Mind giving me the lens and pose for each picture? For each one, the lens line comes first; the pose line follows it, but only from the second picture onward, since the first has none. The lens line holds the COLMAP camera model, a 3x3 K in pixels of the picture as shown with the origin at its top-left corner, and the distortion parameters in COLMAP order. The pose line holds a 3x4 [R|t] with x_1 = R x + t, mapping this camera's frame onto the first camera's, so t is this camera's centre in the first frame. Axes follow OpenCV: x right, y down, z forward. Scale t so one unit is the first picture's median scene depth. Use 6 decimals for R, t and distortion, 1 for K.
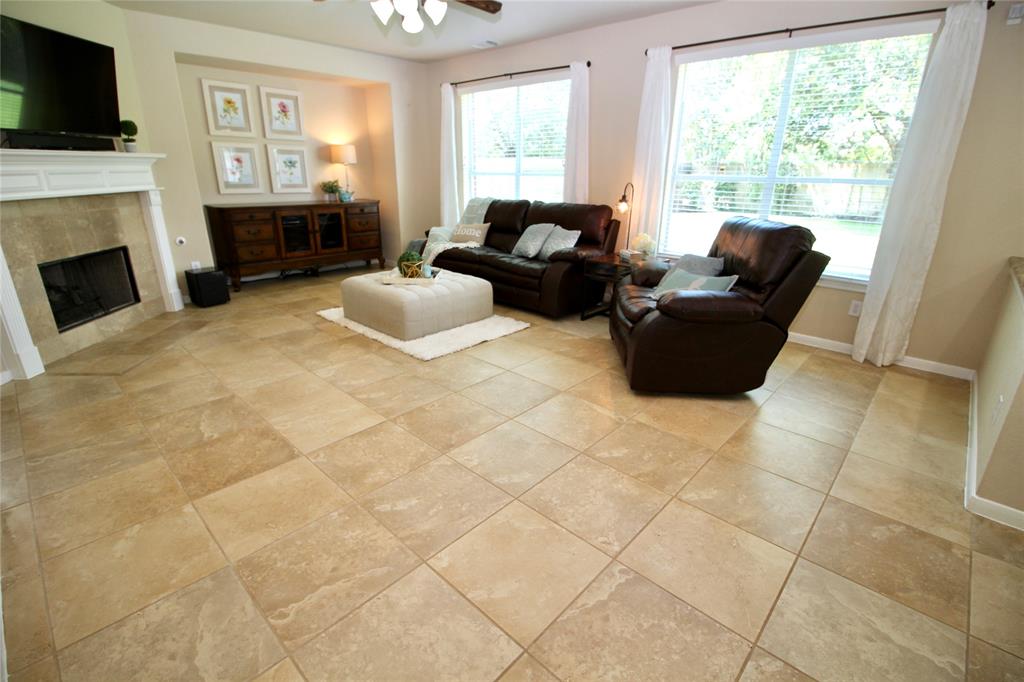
lens RADIAL K [[459.0, 0, 511.7], [0, 459.0, 358.8], [0, 0, 1]] dist [-0.021298, 0.000169]
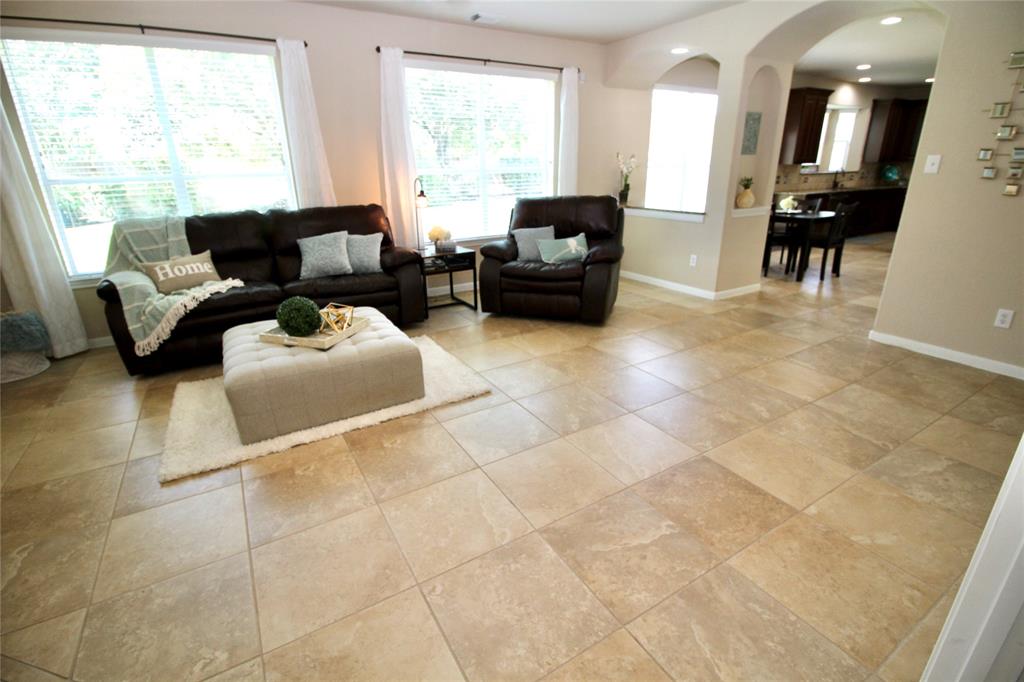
lens RADIAL K [[459.0, 0, 511.7], [0, 459.0, 358.8], [0, 0, 1]] dist [-0.021298, 0.000169]
pose [[0.290227, -0.389390, 0.874153, -1.146232], [0.382979, 0.884390, 0.266798, -0.332737], [-0.876981, 0.257350, 0.405802, 0.759504]]
